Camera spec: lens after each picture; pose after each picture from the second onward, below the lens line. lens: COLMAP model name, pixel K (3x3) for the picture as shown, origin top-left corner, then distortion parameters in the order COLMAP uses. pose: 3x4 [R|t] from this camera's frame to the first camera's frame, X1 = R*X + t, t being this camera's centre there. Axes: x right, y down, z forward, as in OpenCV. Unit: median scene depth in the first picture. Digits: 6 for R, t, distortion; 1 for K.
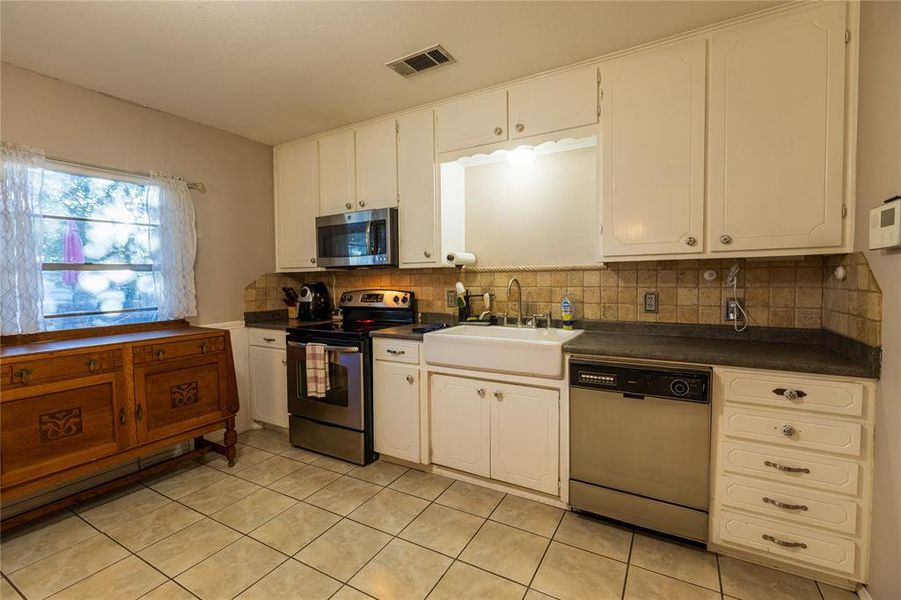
lens RADIAL K [[399.4, 0, 454.1], [0, 399.4, 295.3], [0, 0, 1]] dist [-0.004362, 0.000434]
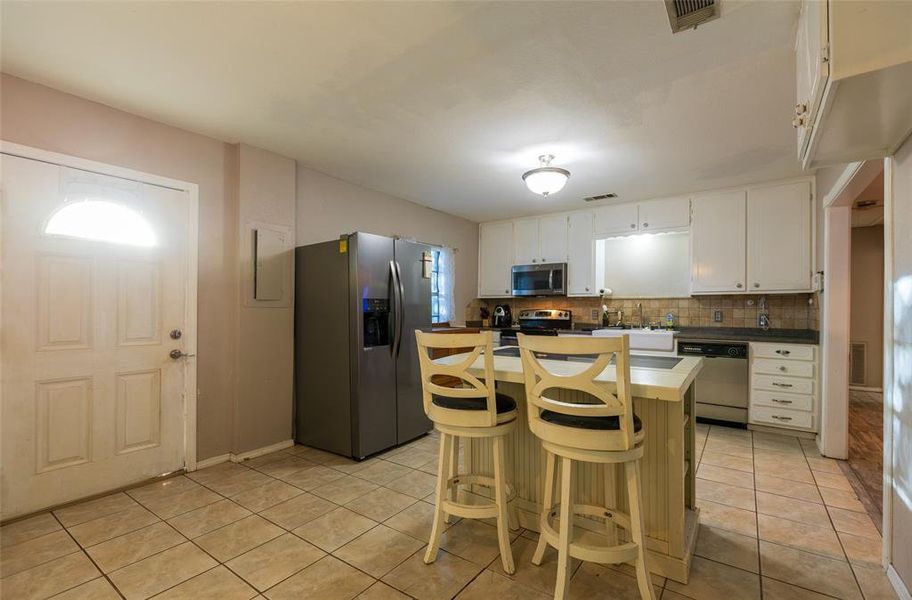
lens RADIAL K [[409.1, 0, 455.2], [0, 409.1, 307.3], [0, 0, 1]] dist [0.001166, -0.000484]
pose [[0.994472, 0.017528, -0.103525, -0.537528], [-0.022212, 0.998773, -0.044266, 0.086248], [0.102622, 0.046321, 0.993641, -1.040820]]
